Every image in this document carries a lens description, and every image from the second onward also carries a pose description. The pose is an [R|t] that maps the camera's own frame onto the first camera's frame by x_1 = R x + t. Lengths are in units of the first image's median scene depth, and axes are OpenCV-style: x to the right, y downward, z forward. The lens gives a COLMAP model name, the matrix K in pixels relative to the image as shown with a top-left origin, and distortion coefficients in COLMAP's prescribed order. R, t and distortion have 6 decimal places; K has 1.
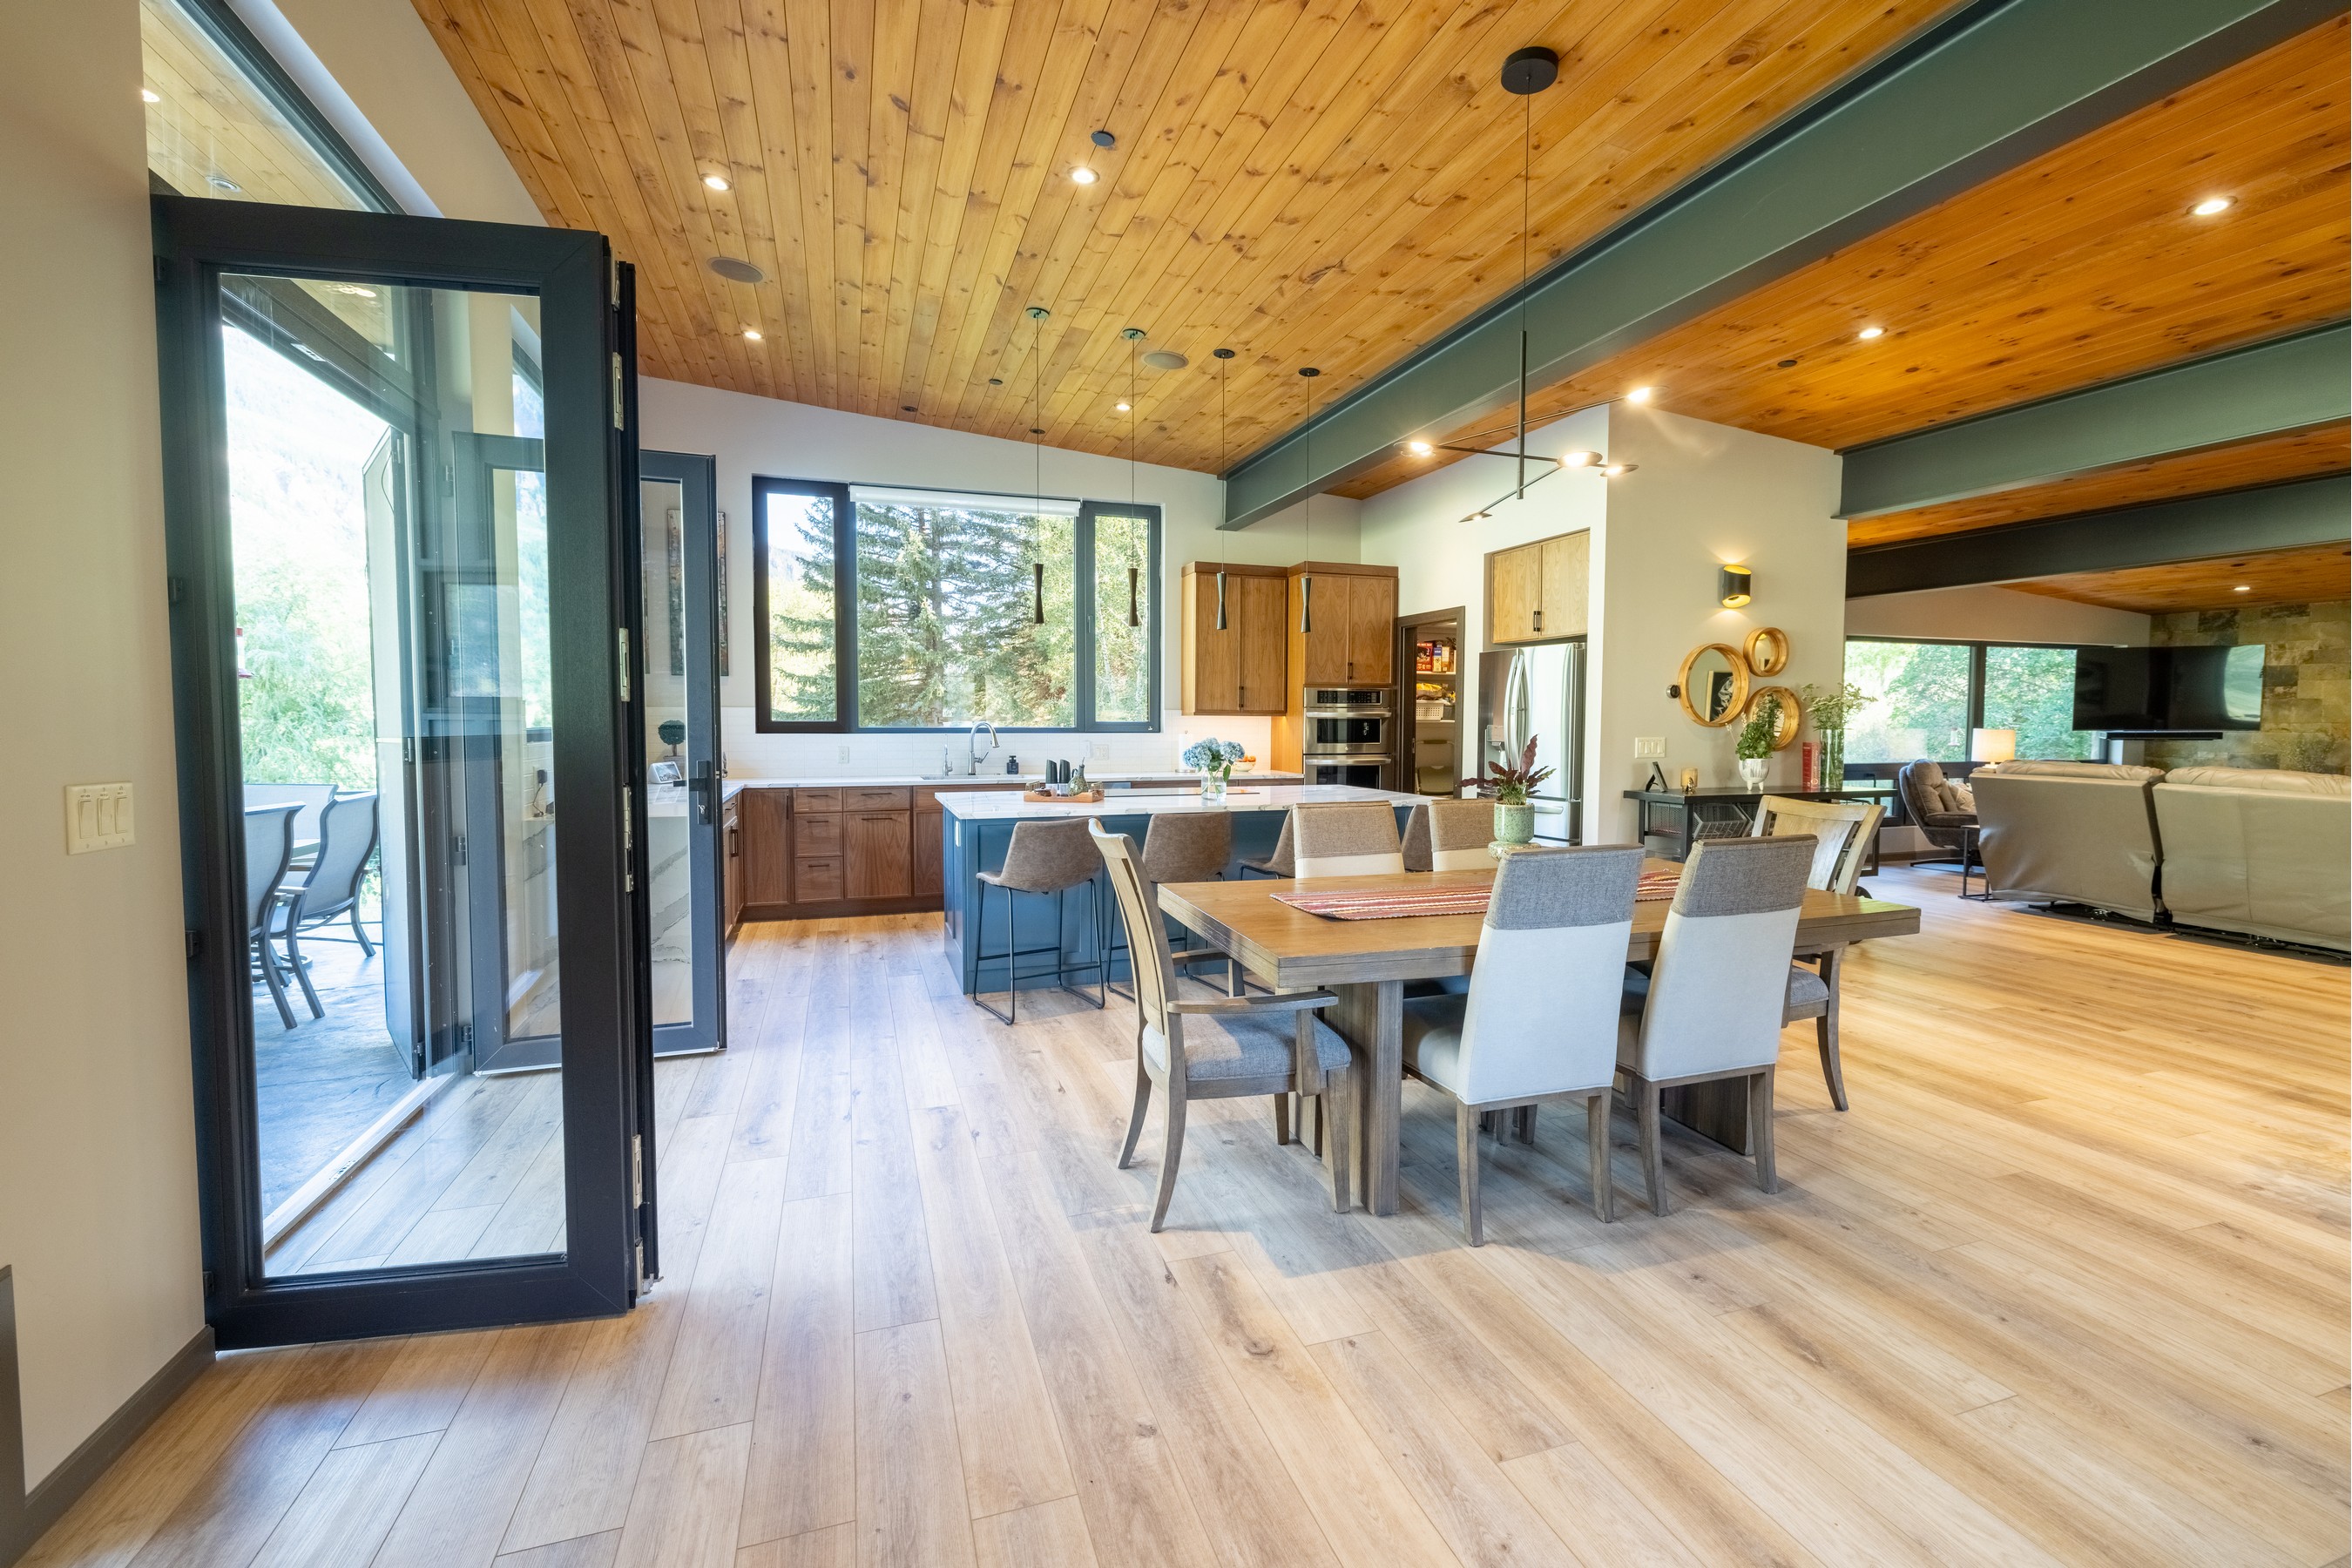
lens RADIAL K [[987.1, 0, 1157.8], [0, 987.1, 776.7], [0, 0, 1]] dist [0.000131, -0.000015]
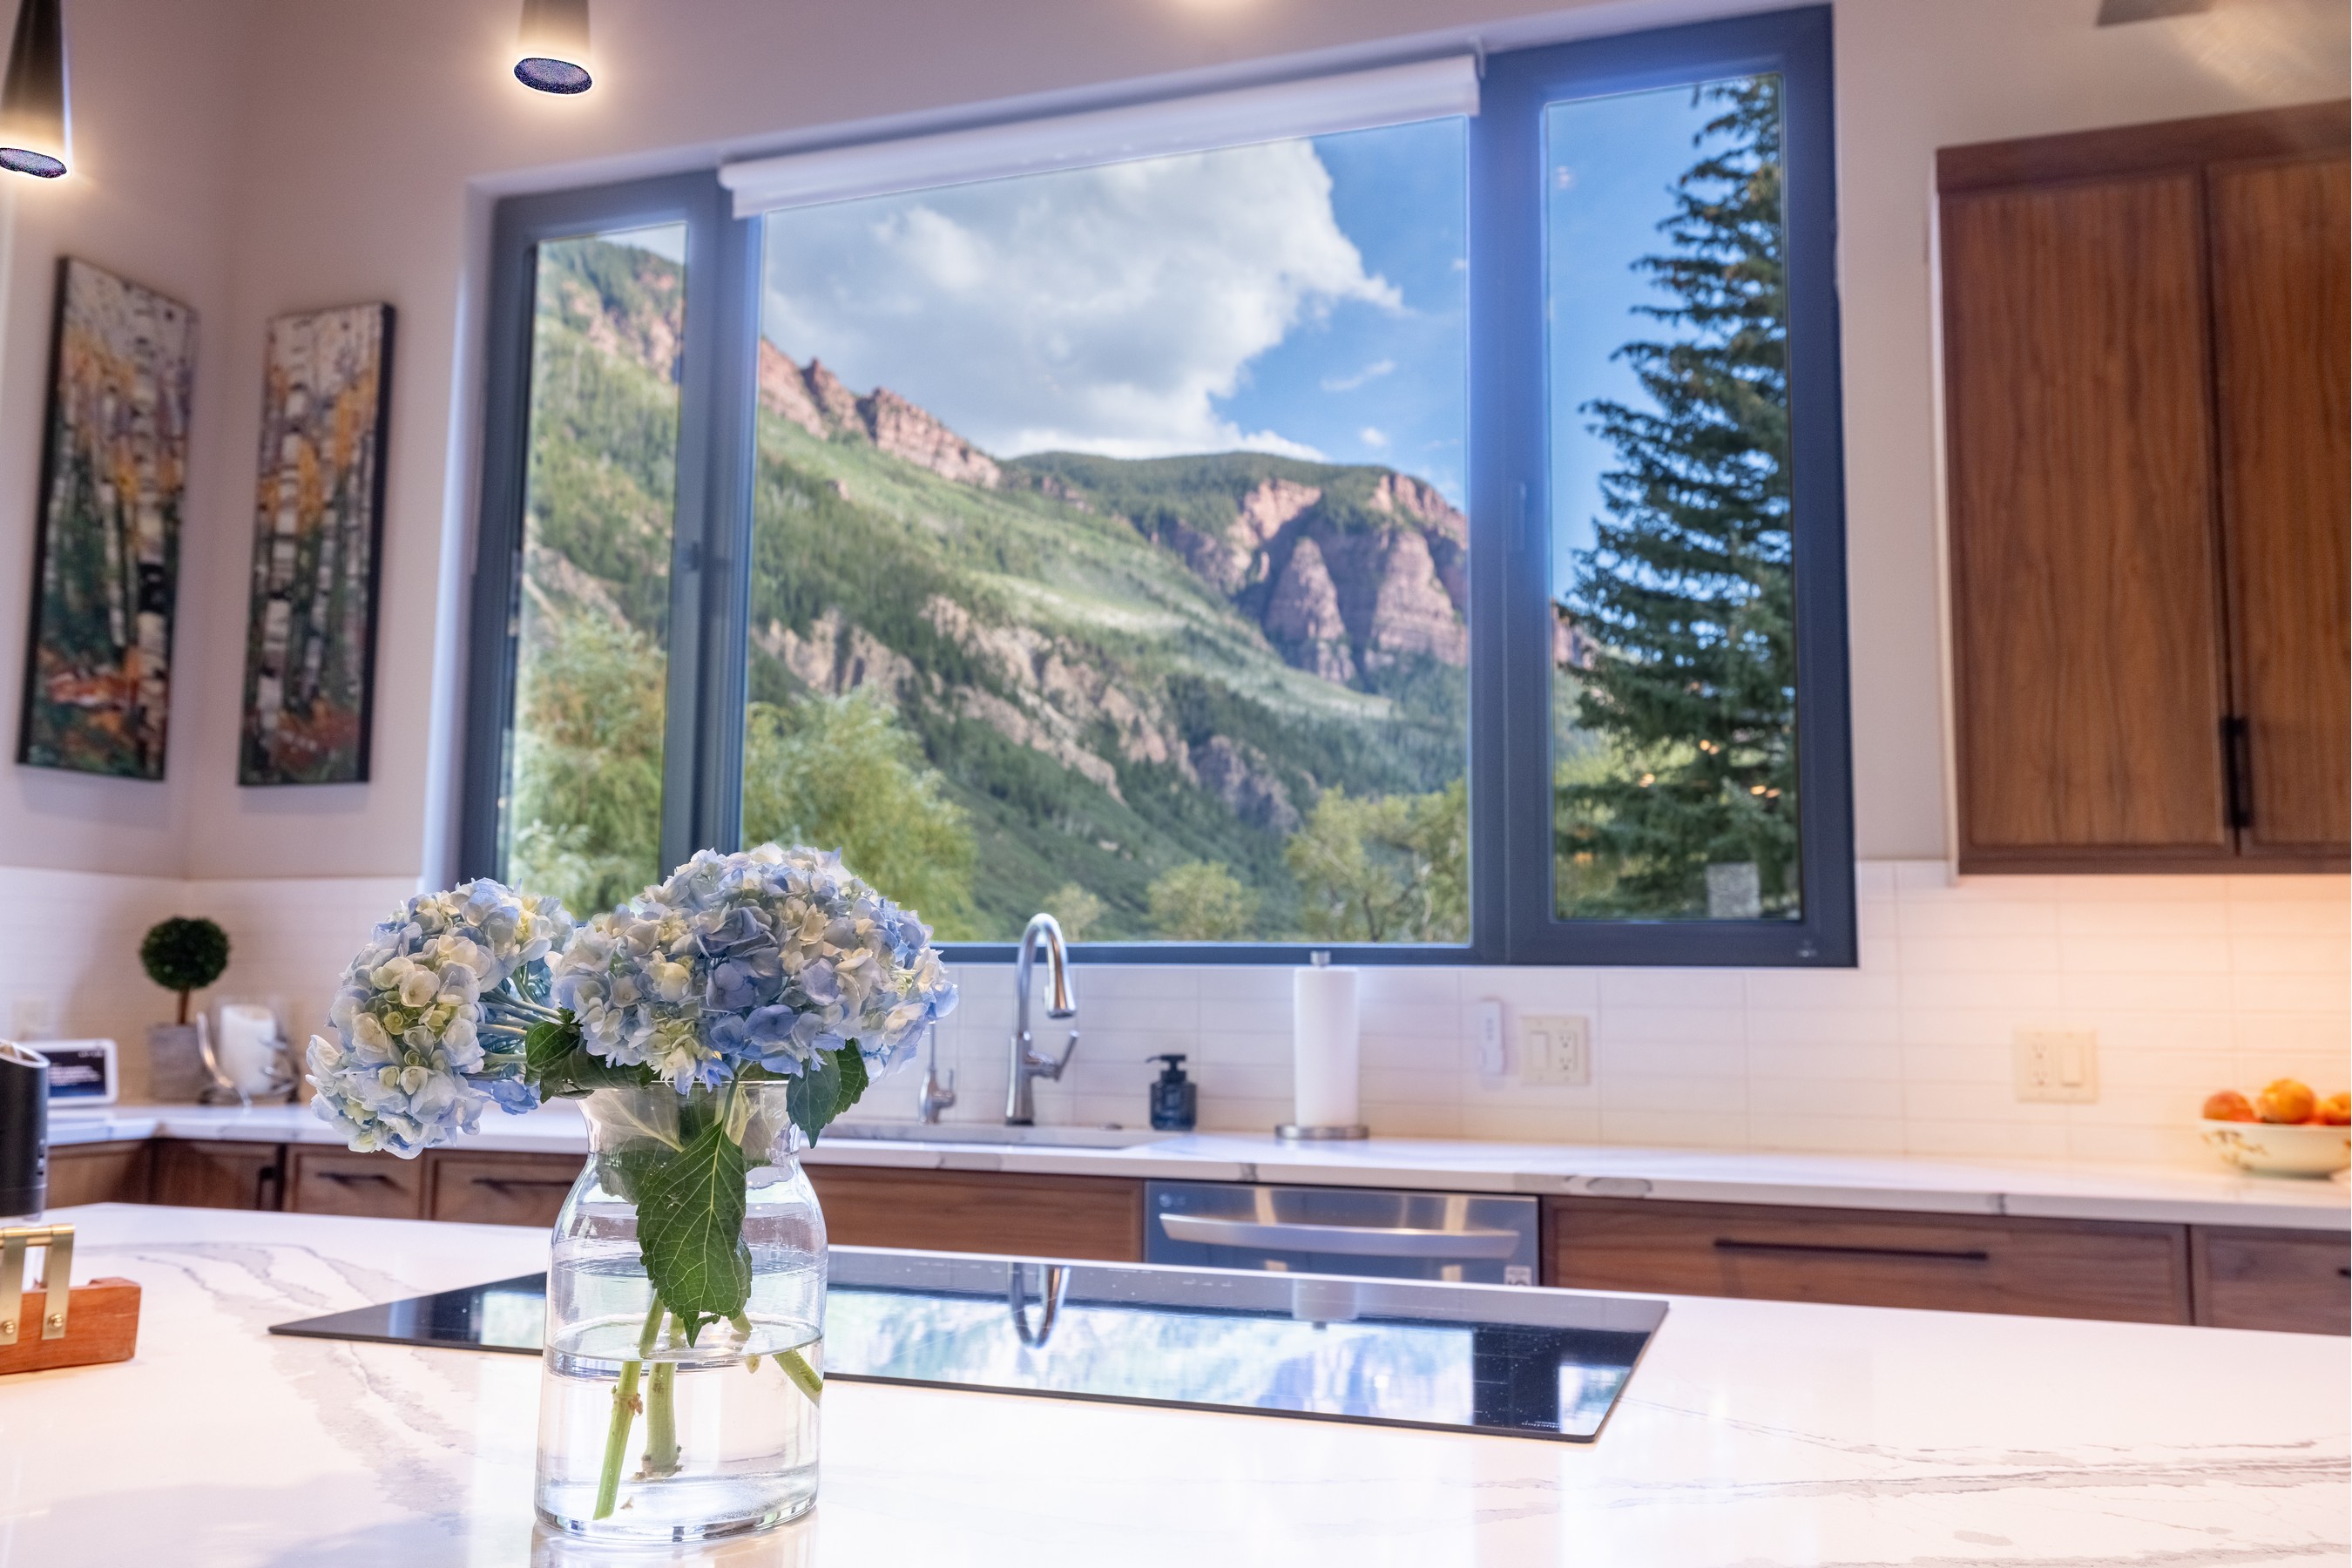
lens RADIAL K [[1908.9, 0, 1174.4], [0, 1908.9, 759.6], [0, 0, 1]] dist [0.022107, -0.016843]
pose [[0.801966, -0.067958, -0.593491, 0.141559], [-0.044733, 0.983887, -0.173106, -0.011069], [0.595692, 0.165374, 0.786004, 0.601495]]
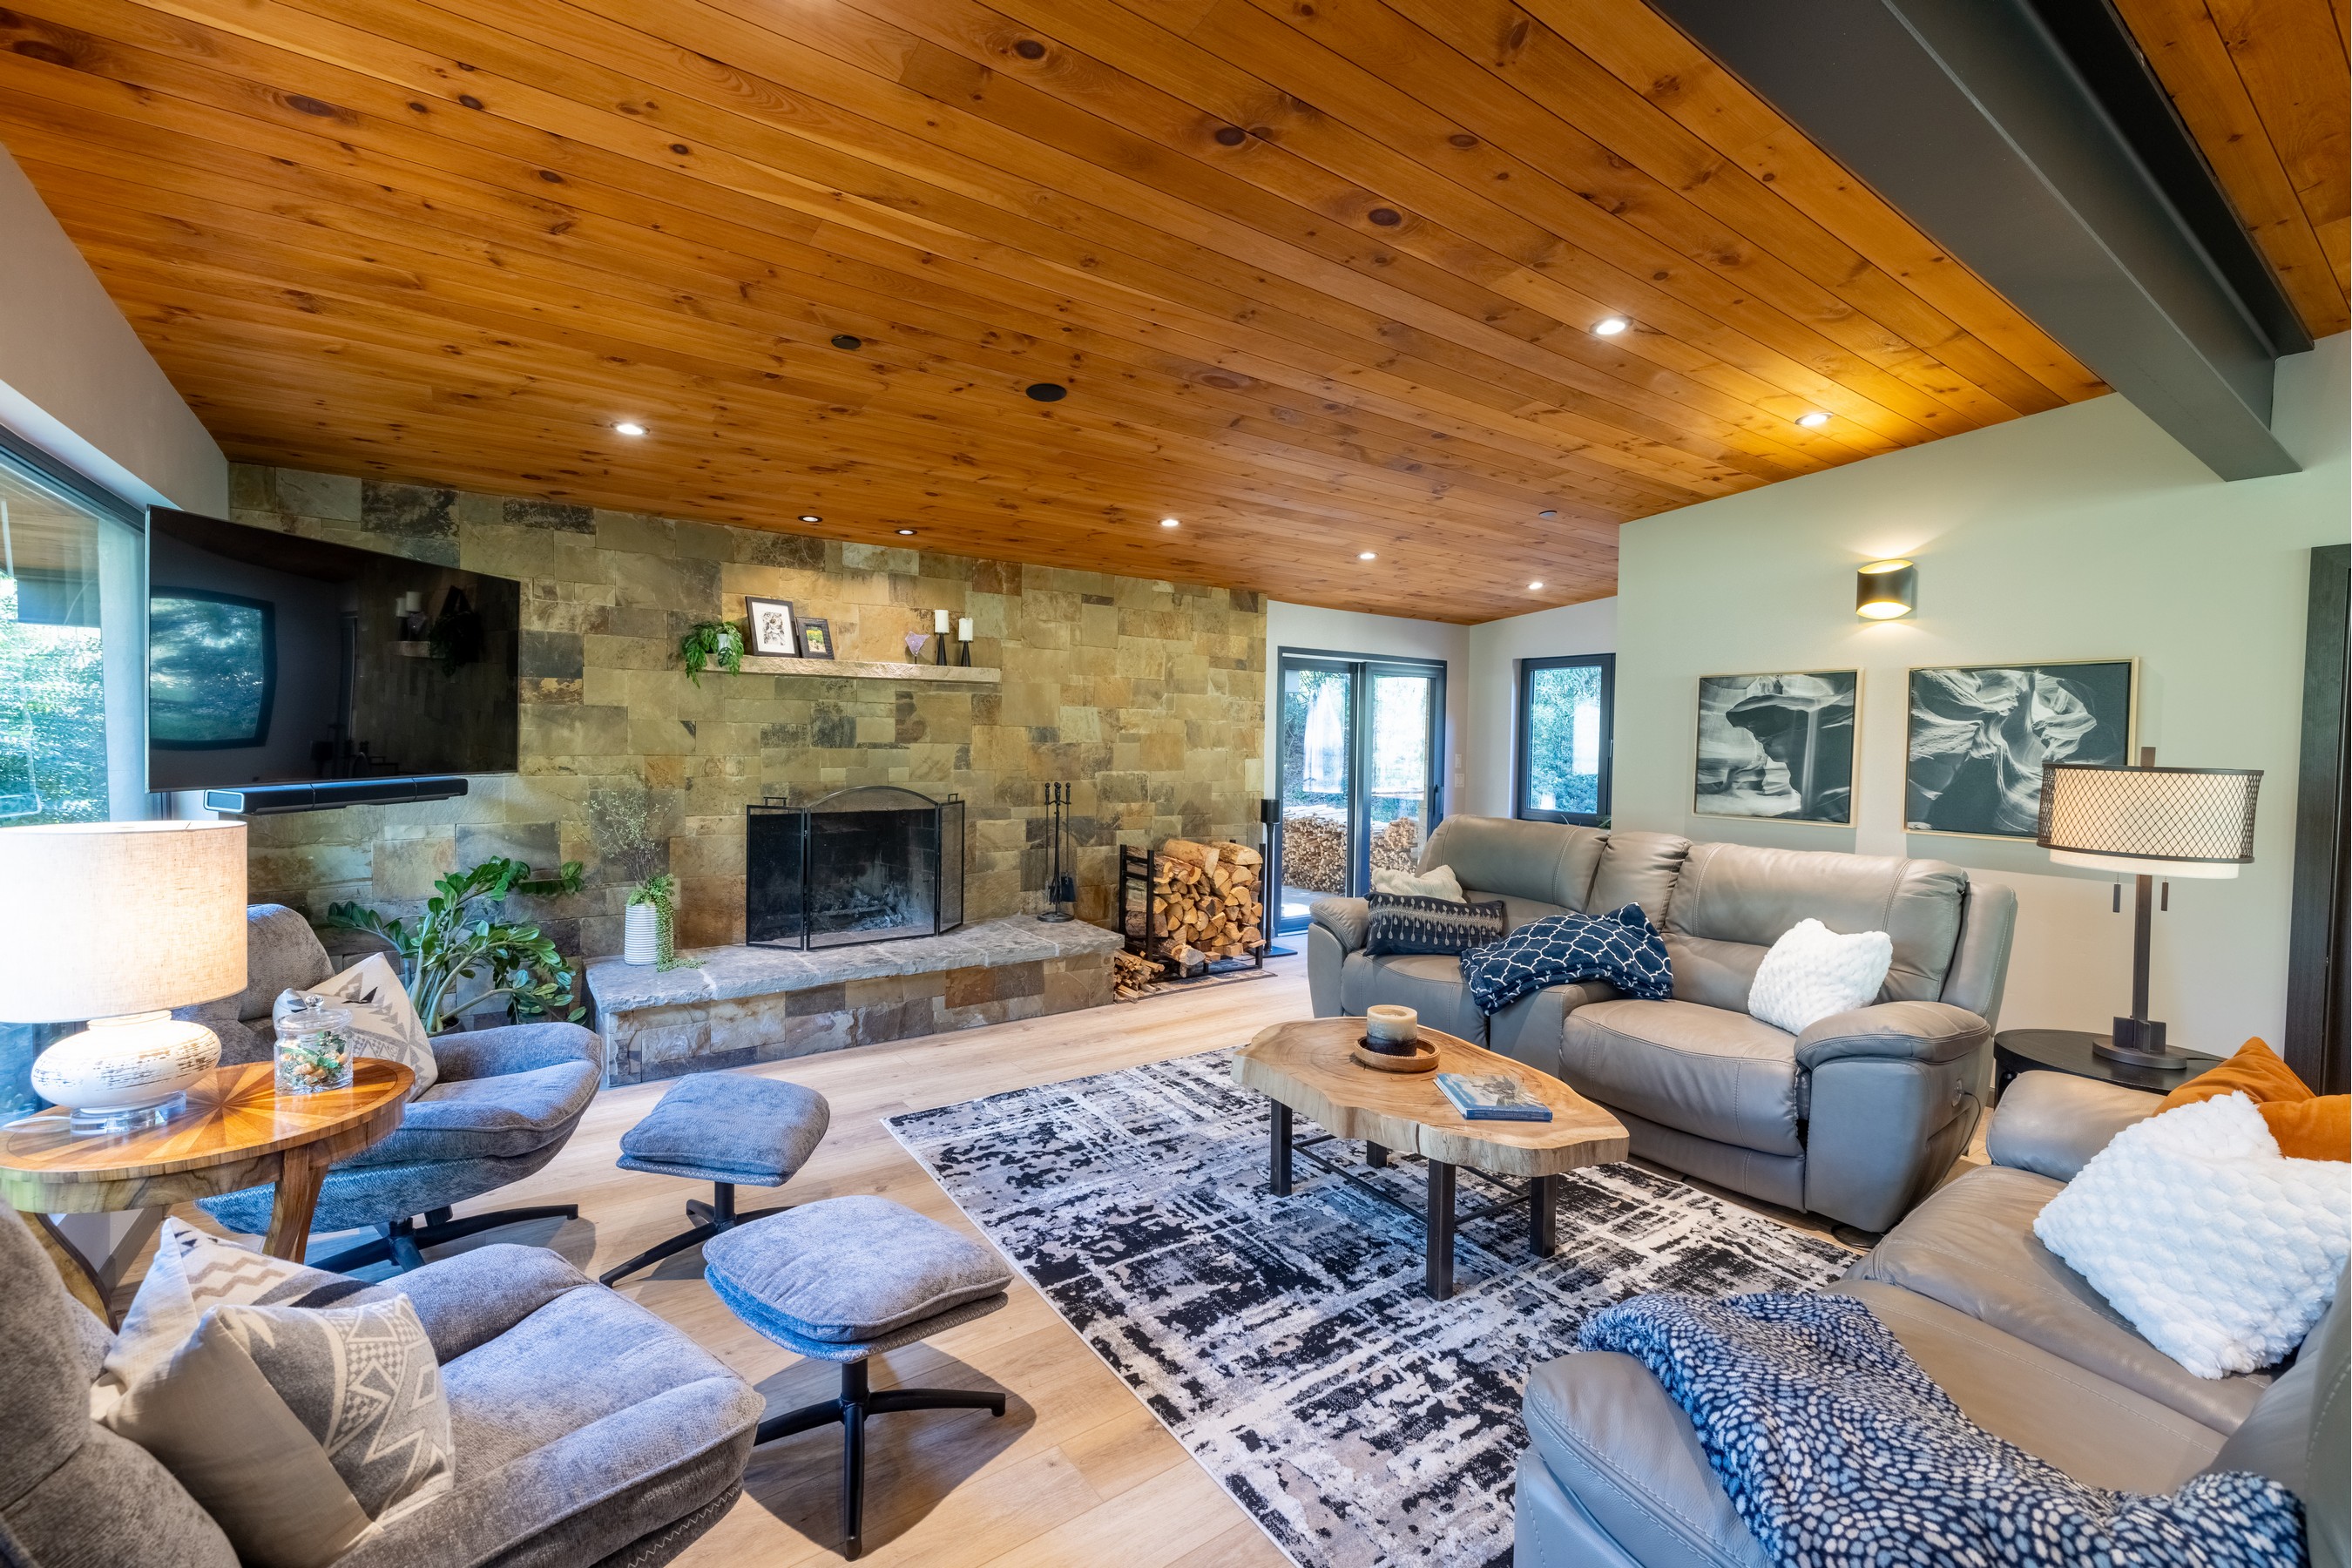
lens RADIAL K [[987.1, 0, 1174.3], [0, 987.1, 786.1], [0, 0, 1]] dist [0.000131, -0.000015]
pose [[-0.269041, -0.049892, 0.961836, 0.748596], [0.041755, 0.997114, 0.063401, -0.071089], [-0.962223, 0.057218, -0.266181, 1.042558]]
